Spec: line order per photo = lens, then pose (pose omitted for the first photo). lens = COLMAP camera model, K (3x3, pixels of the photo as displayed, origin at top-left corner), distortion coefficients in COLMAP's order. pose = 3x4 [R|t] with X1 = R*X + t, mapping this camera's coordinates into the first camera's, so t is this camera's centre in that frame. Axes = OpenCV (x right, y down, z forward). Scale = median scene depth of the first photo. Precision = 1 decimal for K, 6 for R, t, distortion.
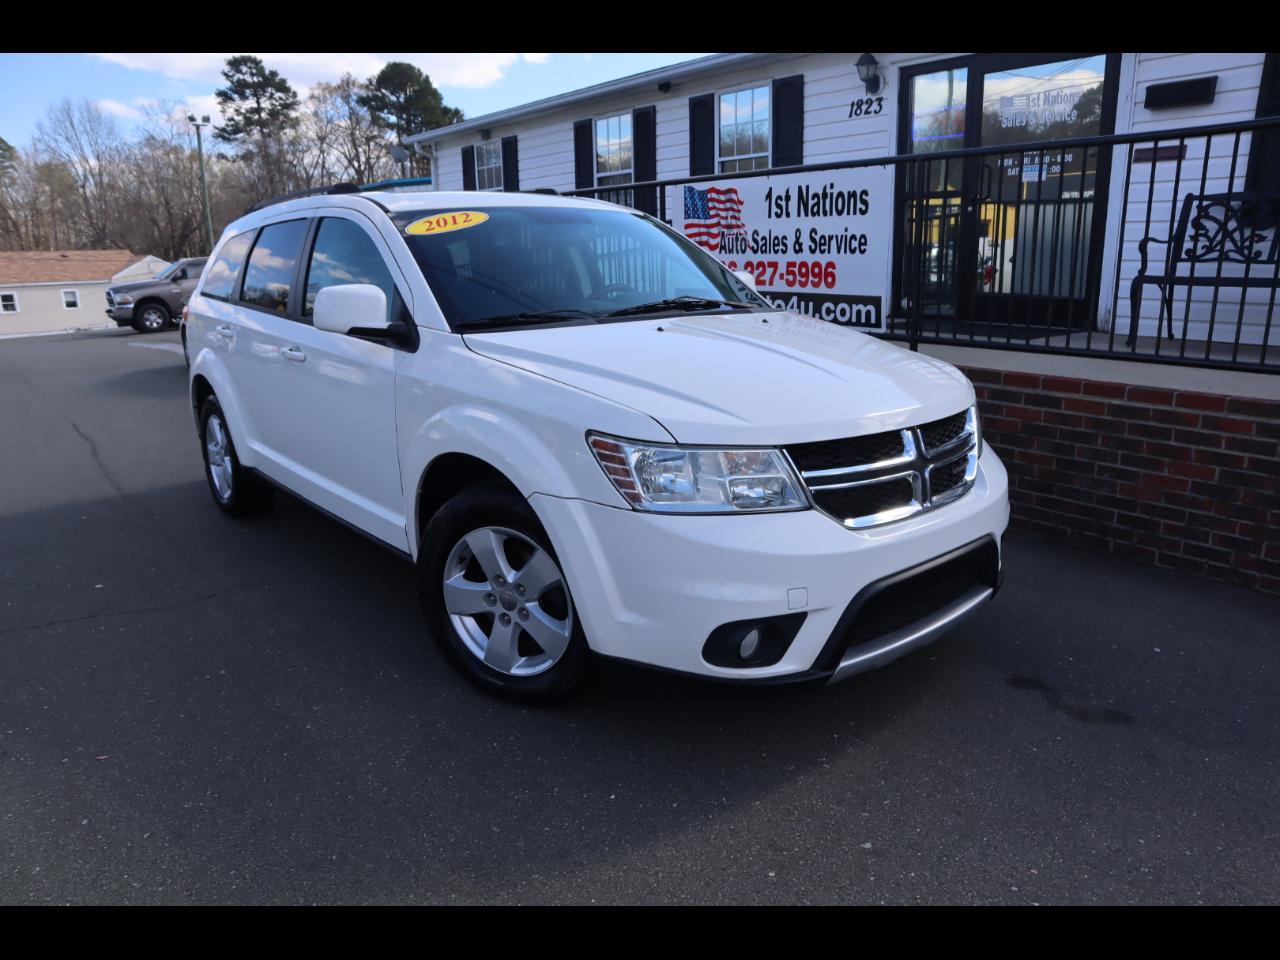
lens RADIAL K [[898.7, 0, 635.6], [0, 898.7, 485.2], [0, 0, 1]] dist [-0.143271, 0.081695]
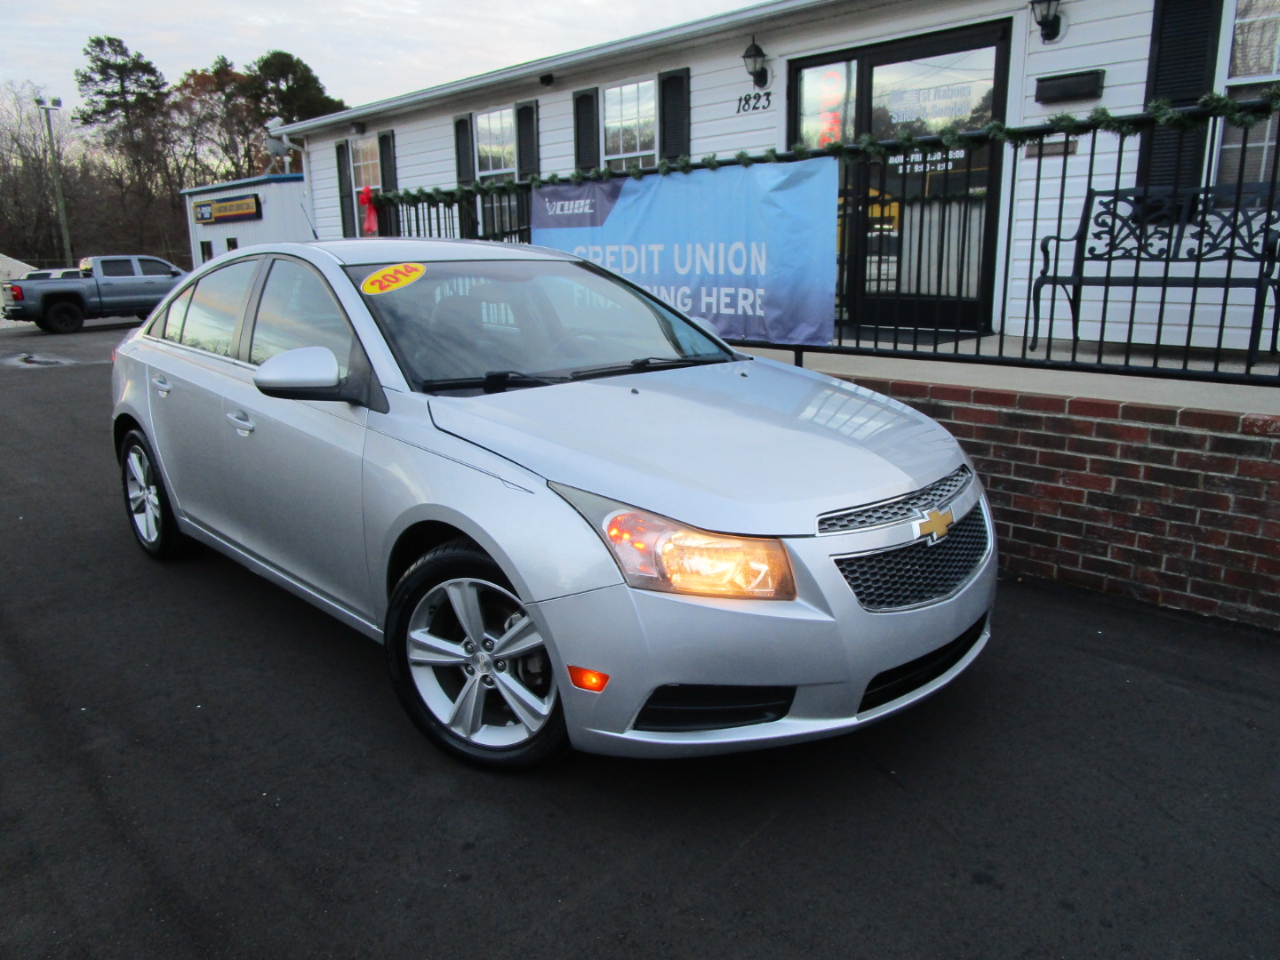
lens RADIAL K [[909.4, 0, 656.0], [0, 909.4, 473.2], [0, 0, 1]] dist [-0.038962, 0.003549]
pose [[0.992506, -0.027738, 0.119002, 0.037873], [0.029975, 0.999405, -0.017047, -0.015823], [-0.118459, 0.020487, 0.992748, 0.043844]]
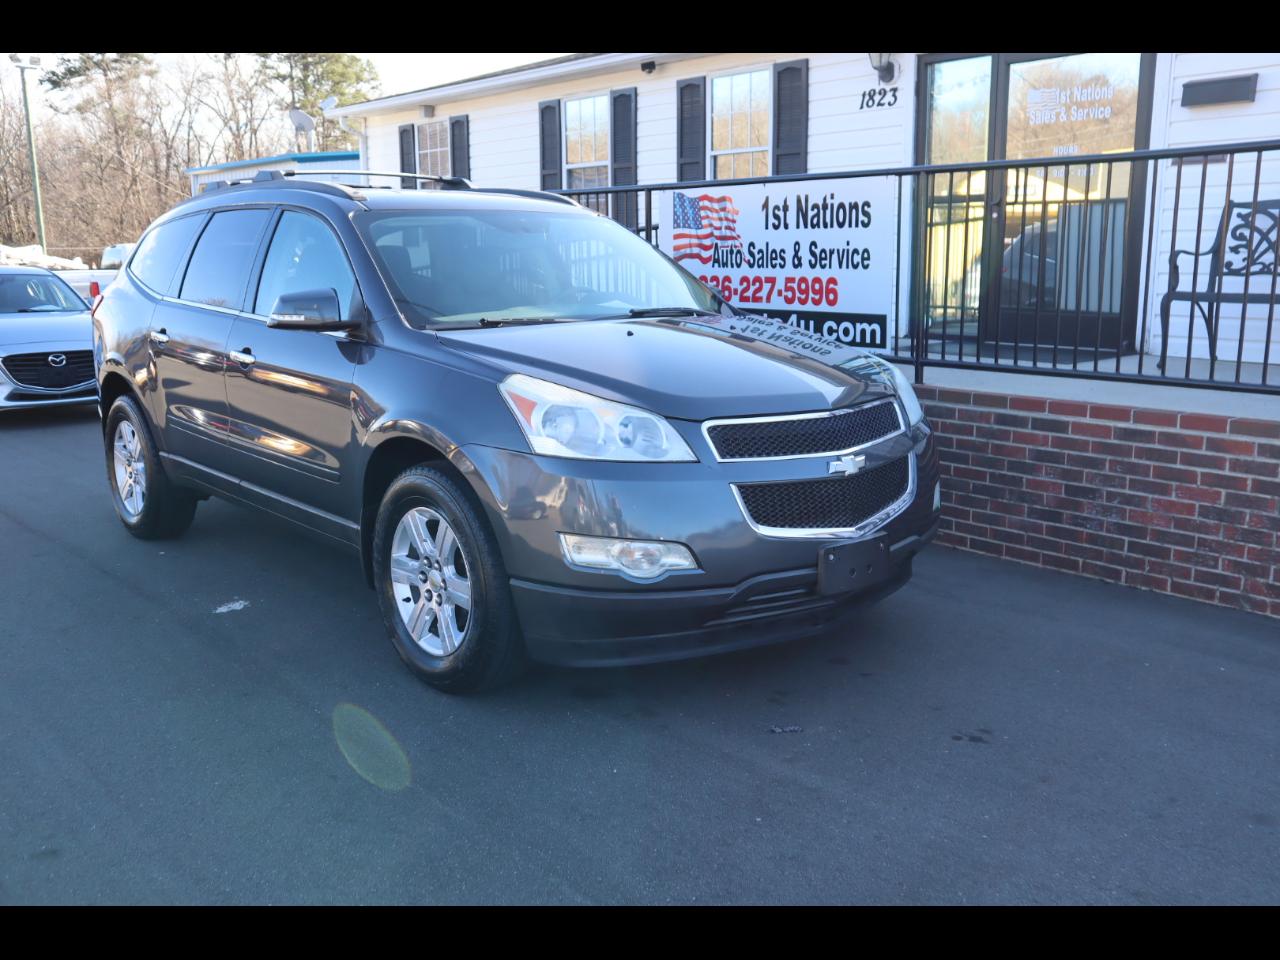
lens RADIAL K [[1190.3, 0, 672.8], [0, 1190.3, 480.6], [0, 0, 1]] dist [-0.147218, 0.277075]
pose [[0.998287, 0.001452, 0.058497, -0.016248], [0.002232, 0.998020, -0.062855, 0.034264], [-0.058473, 0.062878, 0.996307, -0.197210]]
